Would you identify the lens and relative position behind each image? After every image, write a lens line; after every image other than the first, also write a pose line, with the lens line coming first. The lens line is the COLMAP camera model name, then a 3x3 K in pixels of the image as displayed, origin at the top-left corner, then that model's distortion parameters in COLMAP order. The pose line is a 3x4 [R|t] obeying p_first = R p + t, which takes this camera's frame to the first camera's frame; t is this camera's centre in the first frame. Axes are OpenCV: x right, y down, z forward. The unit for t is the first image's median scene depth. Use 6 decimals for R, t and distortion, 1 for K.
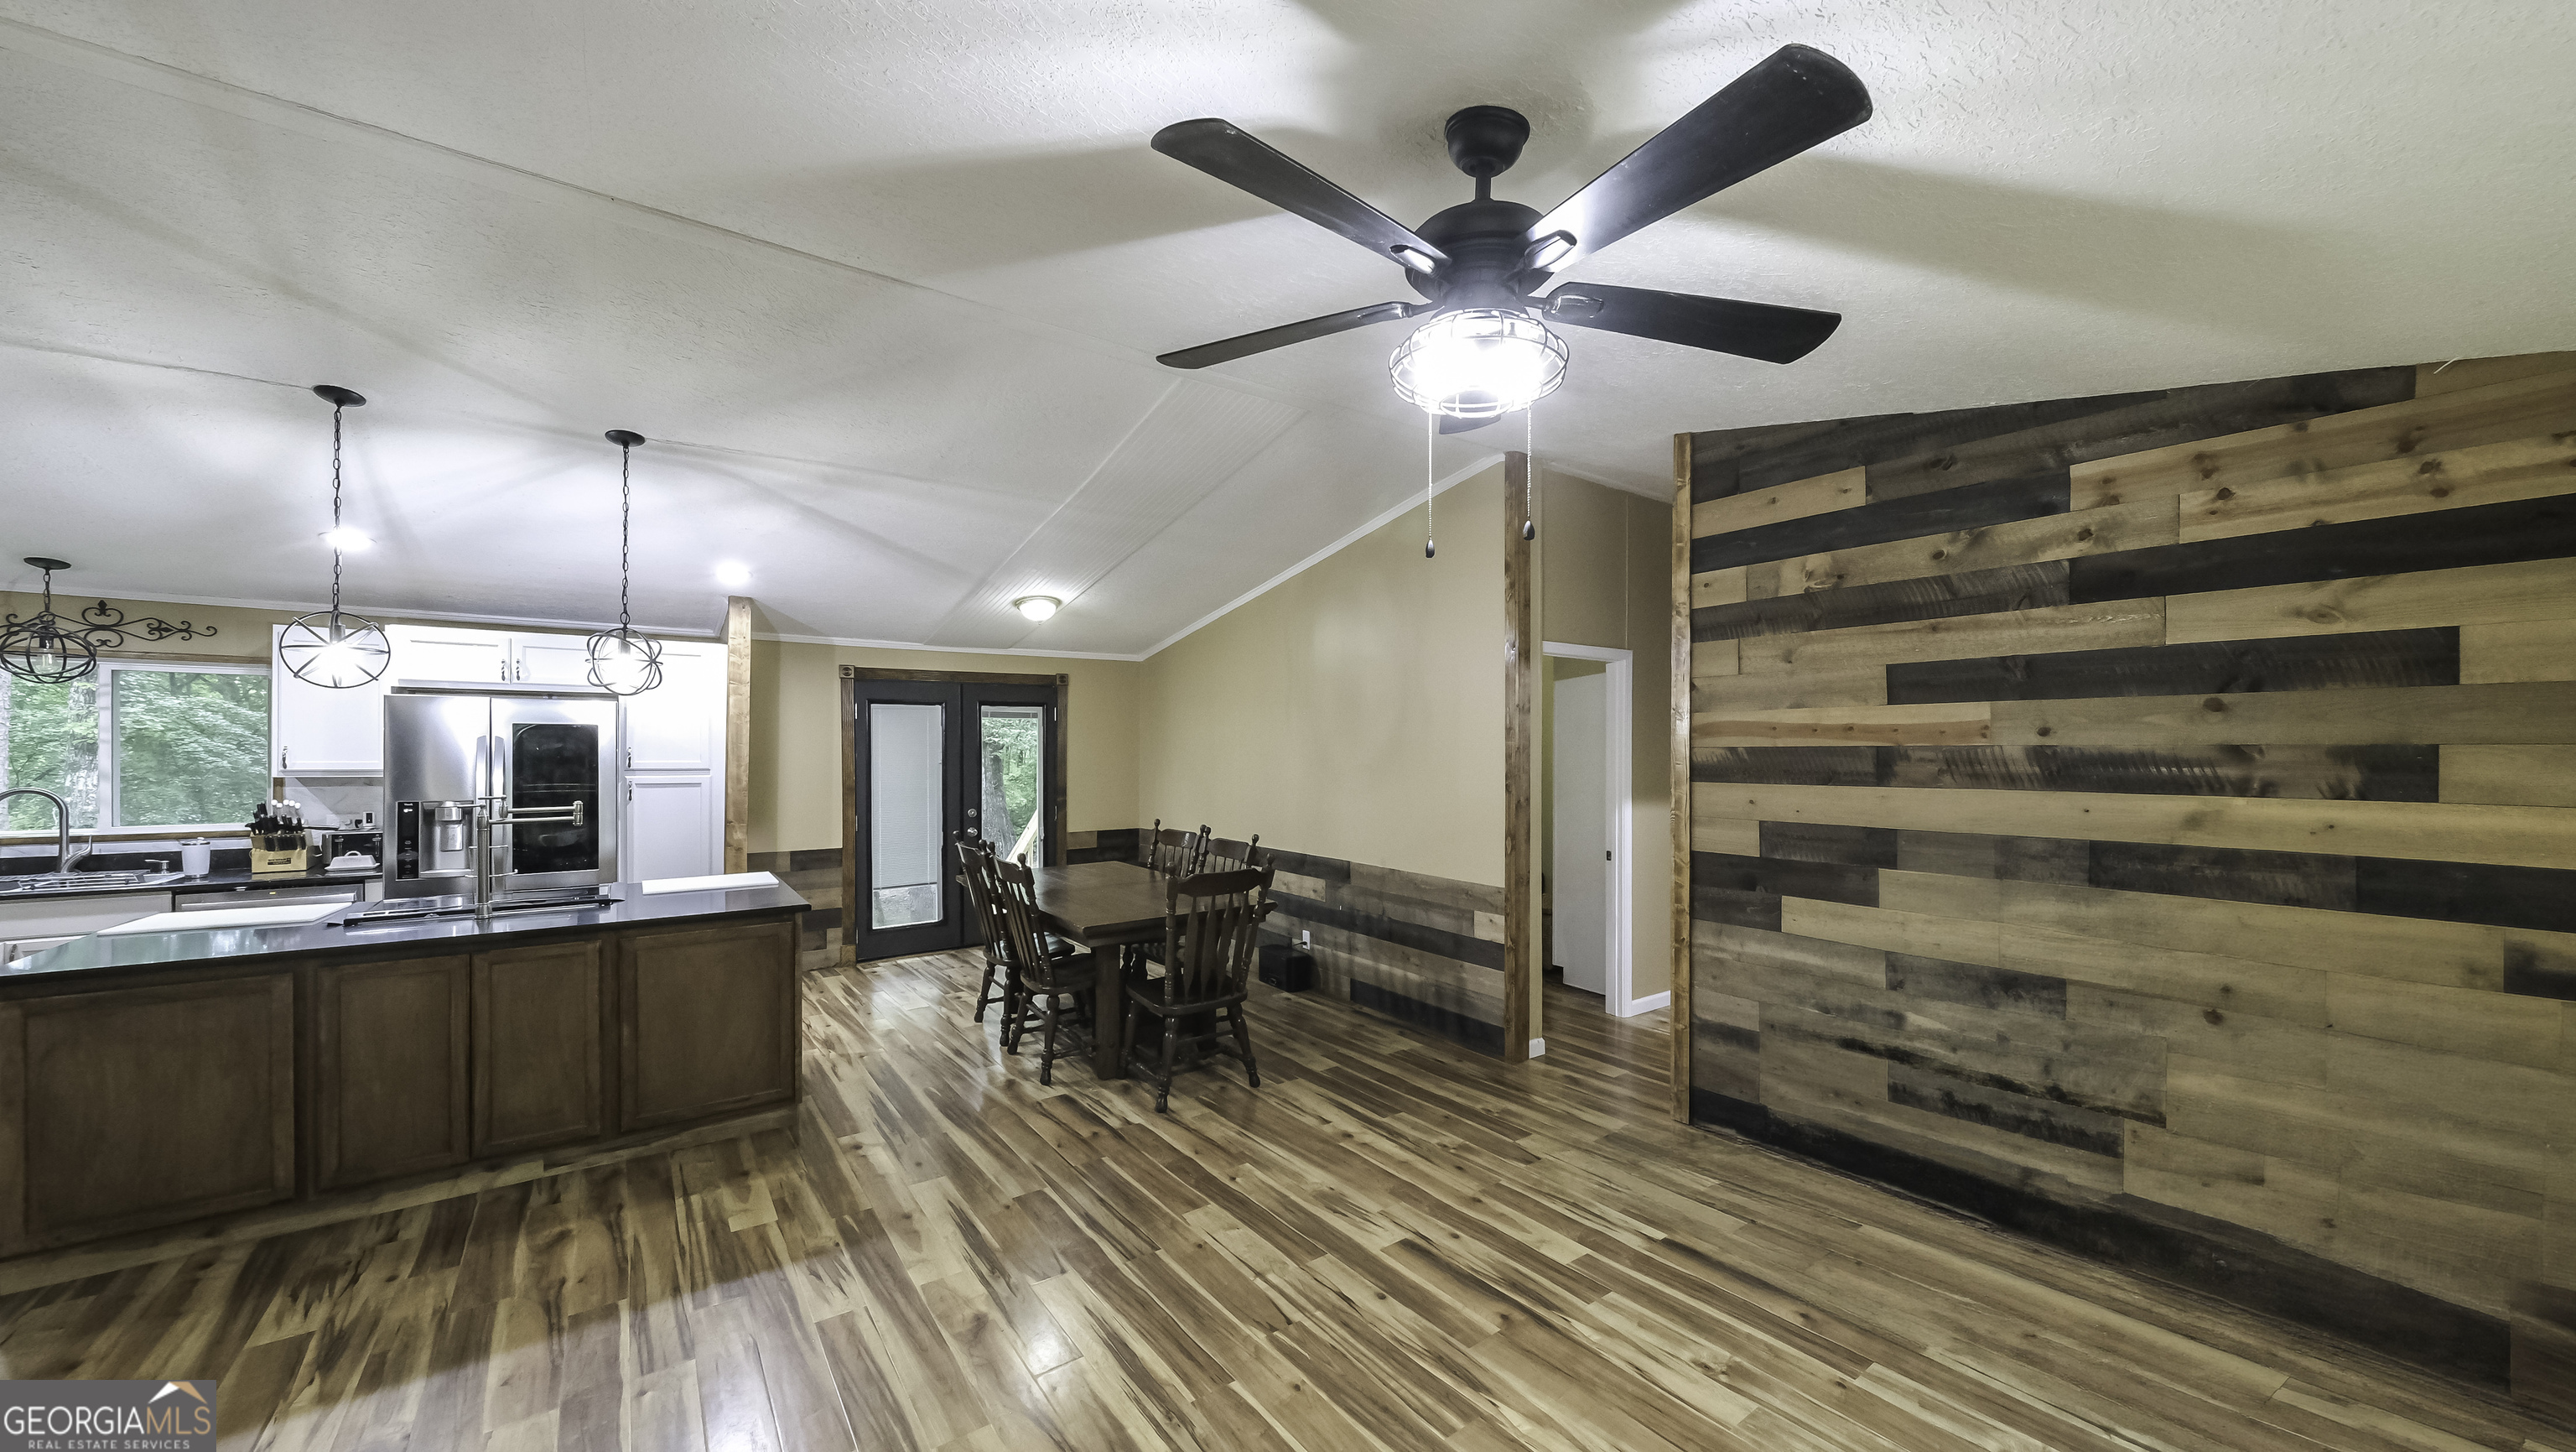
lens RADIAL K [[914.3, 0, 1286.3], [0, 914.3, 748.5], [0, 0, 1]] dist [0.001226, 0.000088]
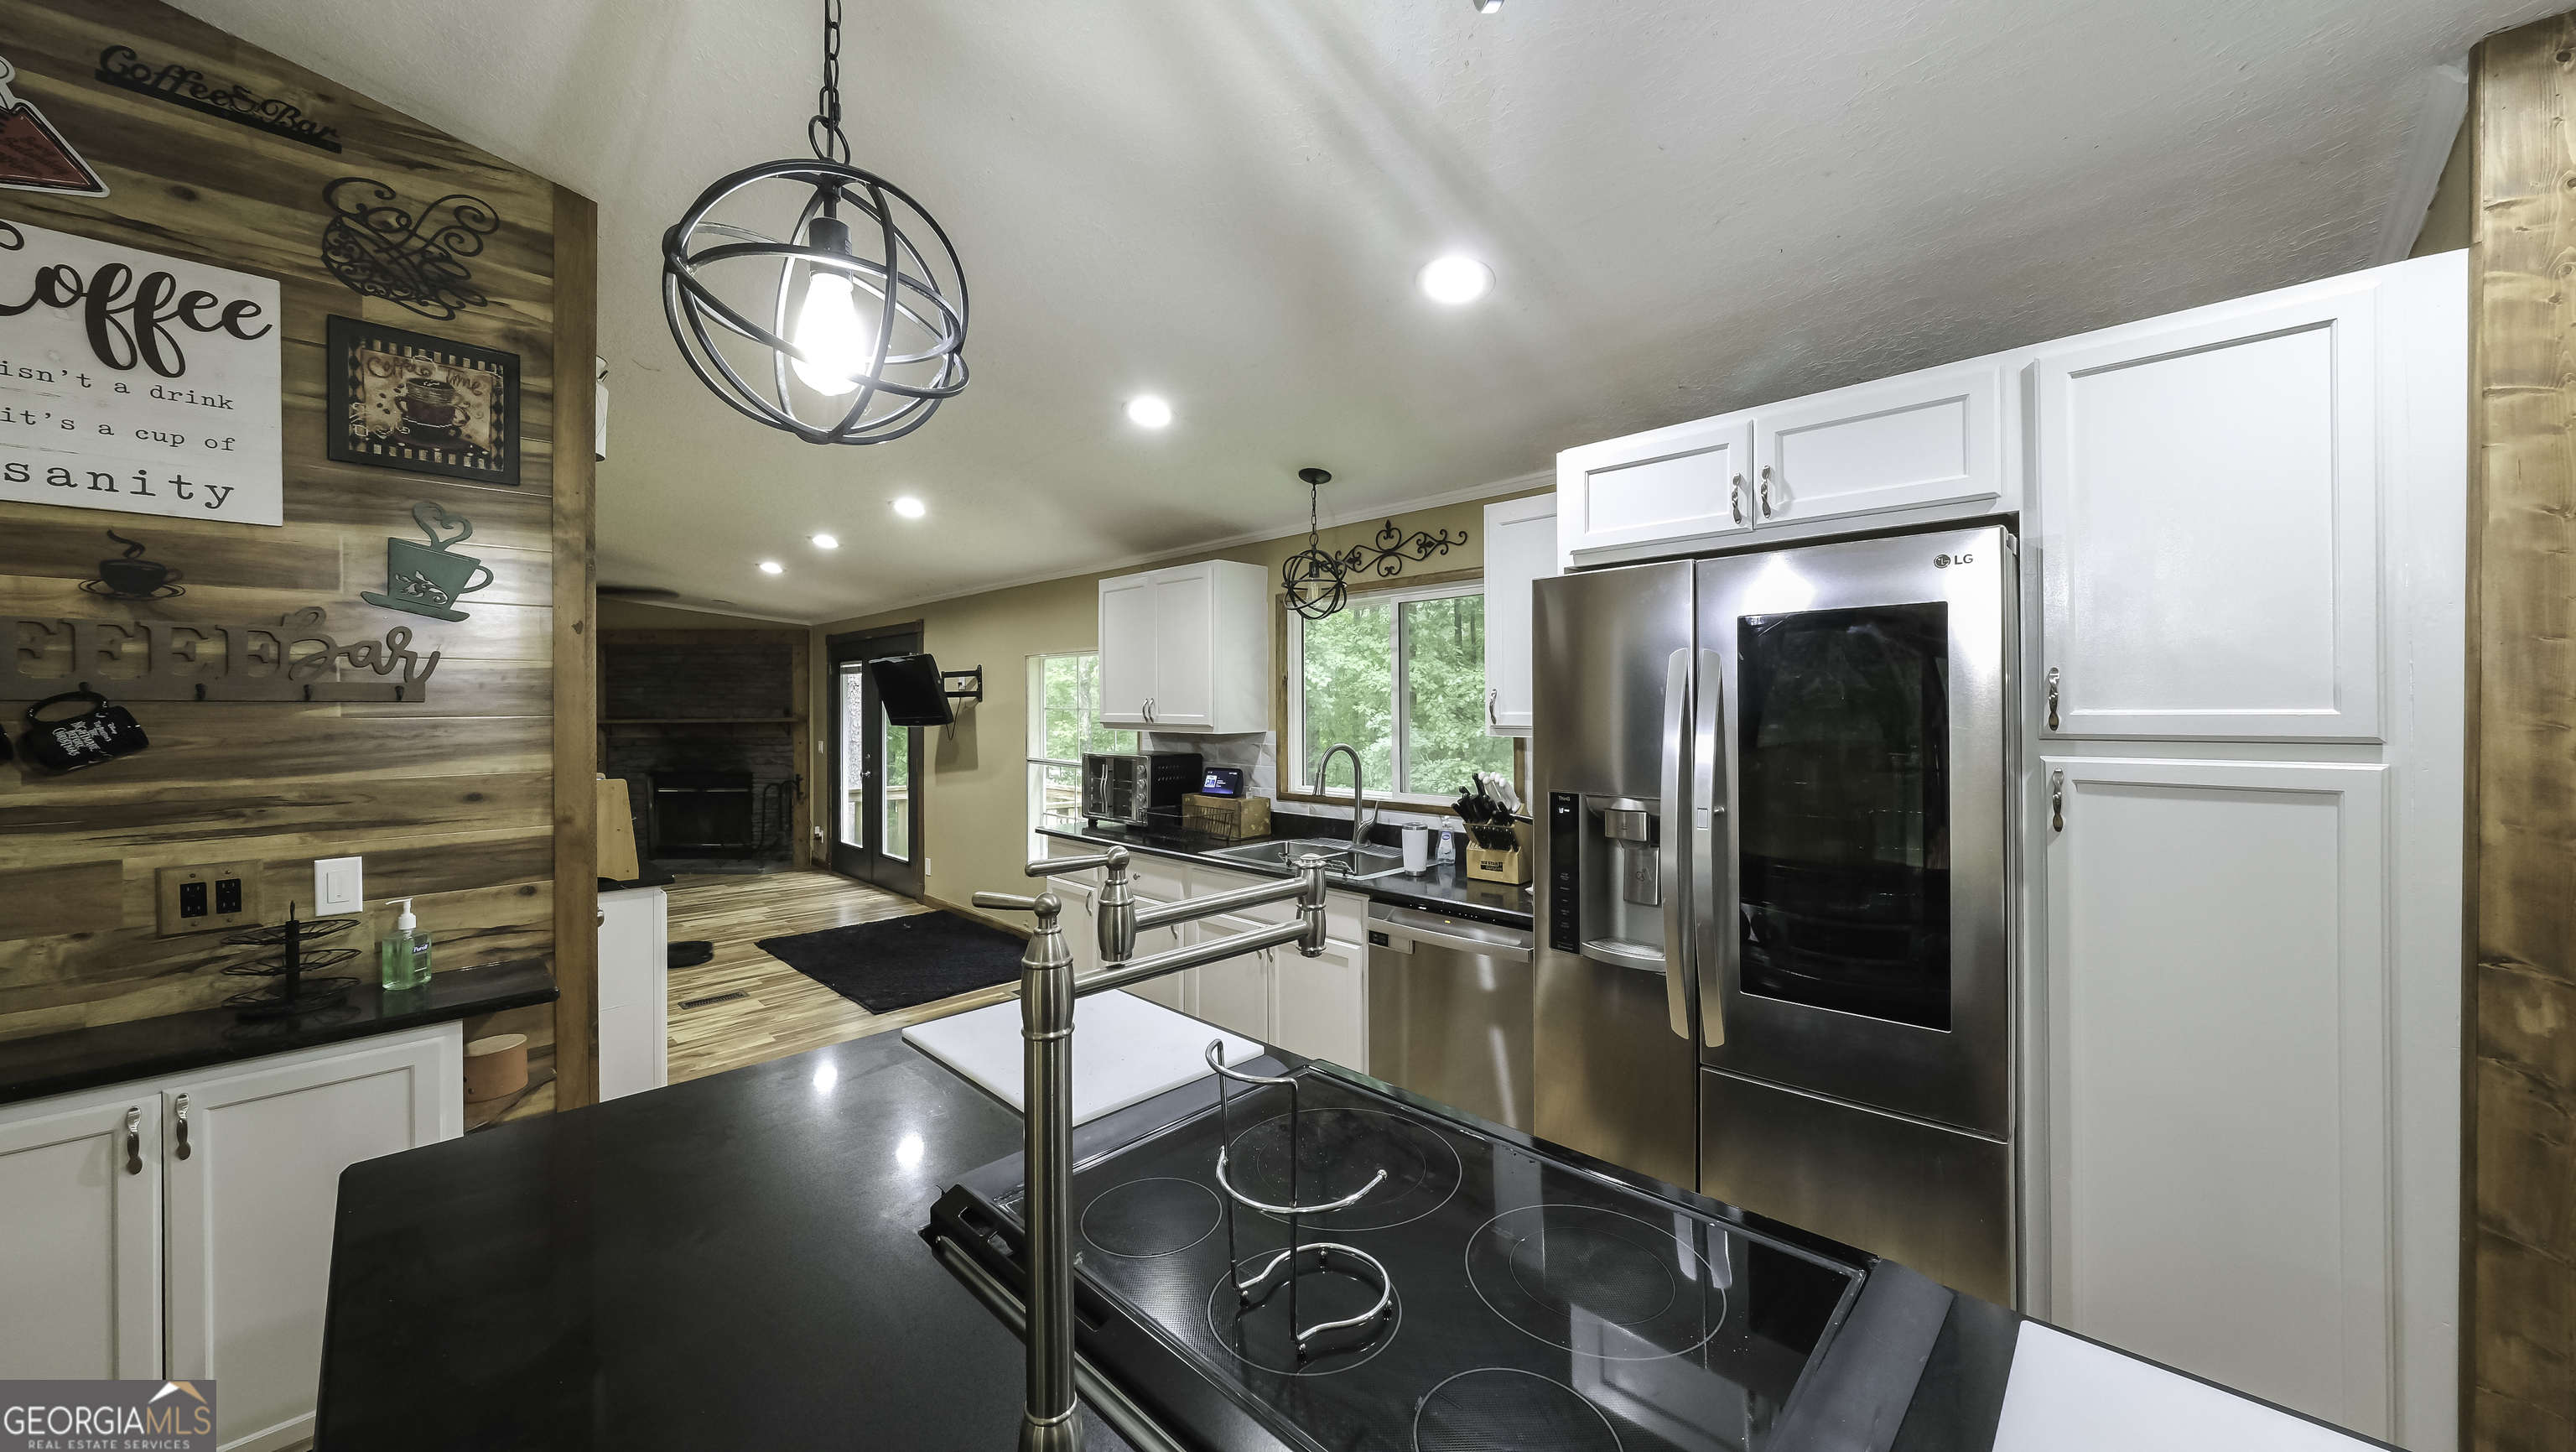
lens RADIAL K [[877.0, 0, 1283.9], [0, 877.0, 708.1], [0, 0, 1]] dist [-0.009898, -0.000048]
pose [[0.166028, -0.008877, -0.986081, -0.502691], [0.004689, 0.999955, -0.008212, 0.015639], [0.986110, -0.003260, 0.166062, 0.747670]]
